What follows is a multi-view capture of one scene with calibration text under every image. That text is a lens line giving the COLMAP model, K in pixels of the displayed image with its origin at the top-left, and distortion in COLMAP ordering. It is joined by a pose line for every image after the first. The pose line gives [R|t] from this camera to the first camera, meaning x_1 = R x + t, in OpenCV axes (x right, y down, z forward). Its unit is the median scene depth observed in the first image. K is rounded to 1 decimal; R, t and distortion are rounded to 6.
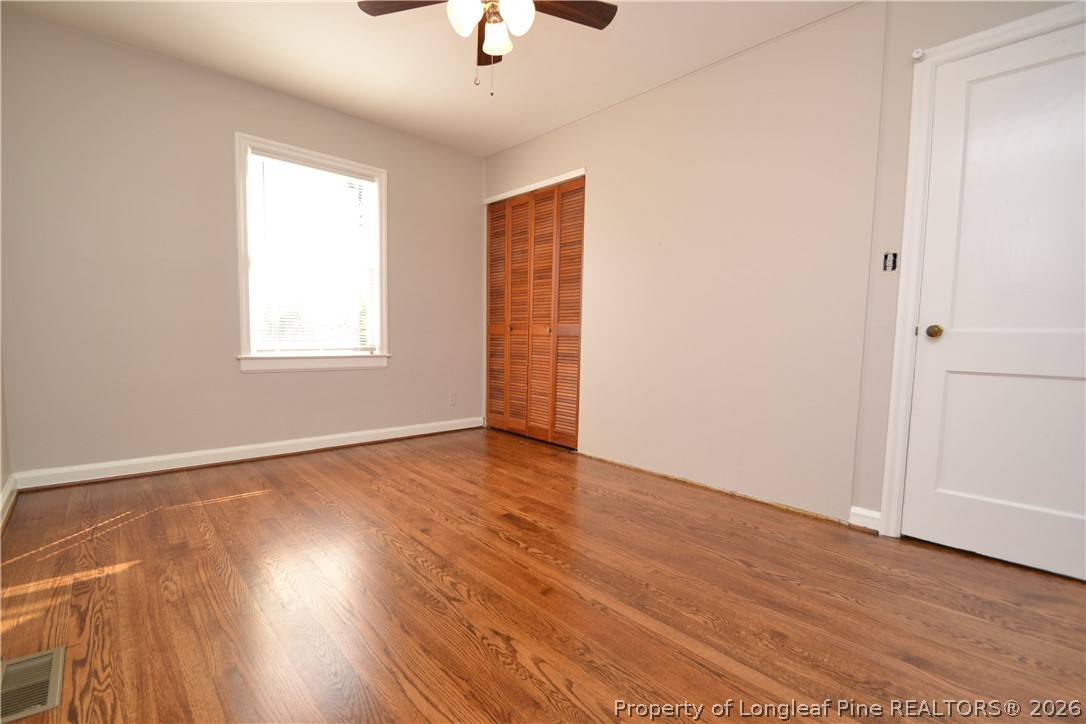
lens RADIAL K [[482.0, 0, 533.0], [0, 482.0, 373.4], [0, 0, 1]] dist [0.015908, -0.019353]
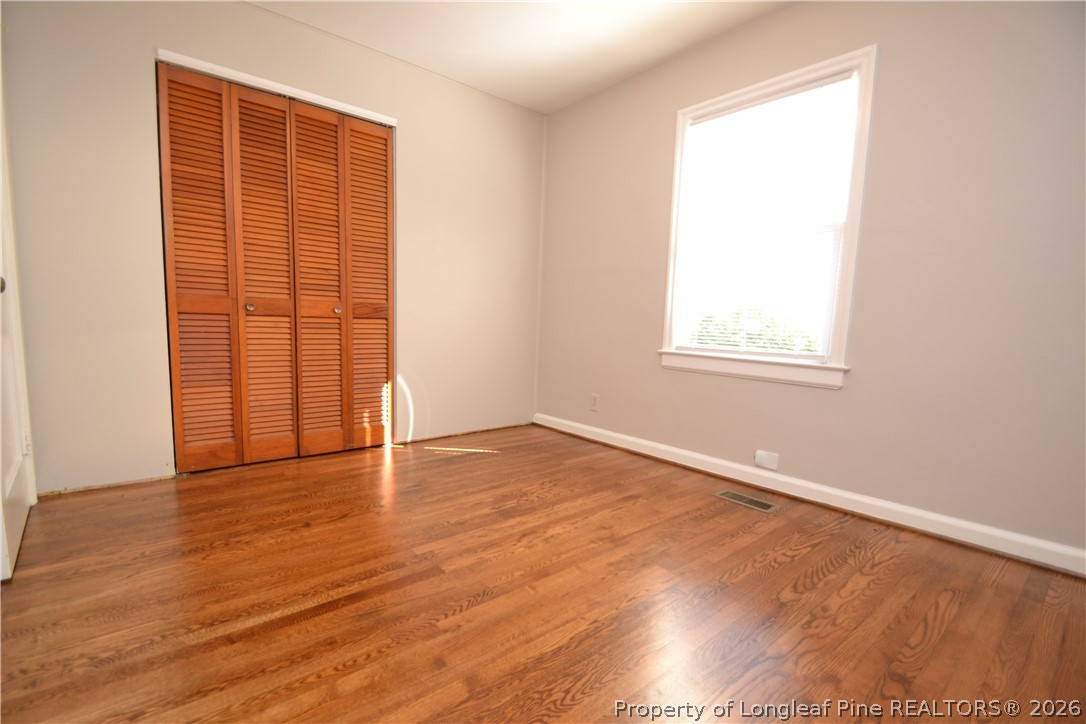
lens RADIAL K [[482.0, 0, 533.0], [0, 482.0, 373.4], [0, 0, 1]] dist [0.015908, -0.019353]
pose [[-0.027203, 0.089837, -0.995585, 0.421666], [-0.120125, 0.988442, 0.092474, -0.057199], [0.992386, 0.122110, -0.016097, 0.909755]]
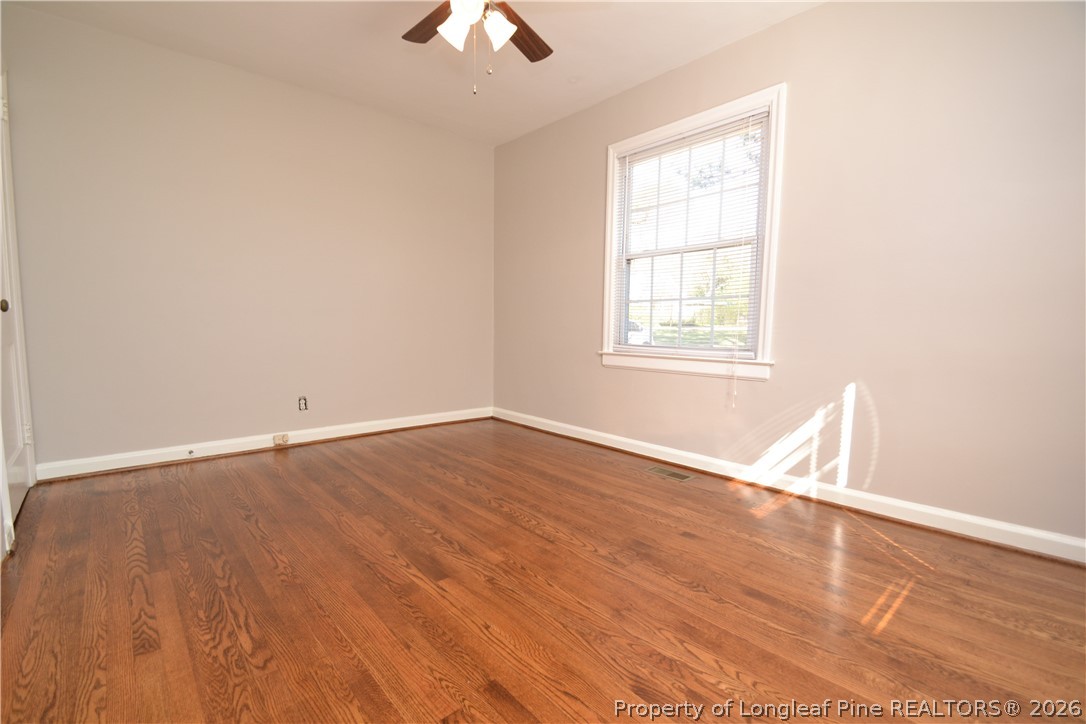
lens RADIAL K [[482.0, 0, 541.5], [0, 482.0, 381.3], [0, 0, 1]] dist [0.002886, -0.019192]
pose [[-0.999431, -0.033297, -0.005454, -0.167314], [-0.033730, 0.981797, 0.186917, -0.112931], [-0.000869, 0.186994, -0.982361, 1.467713]]
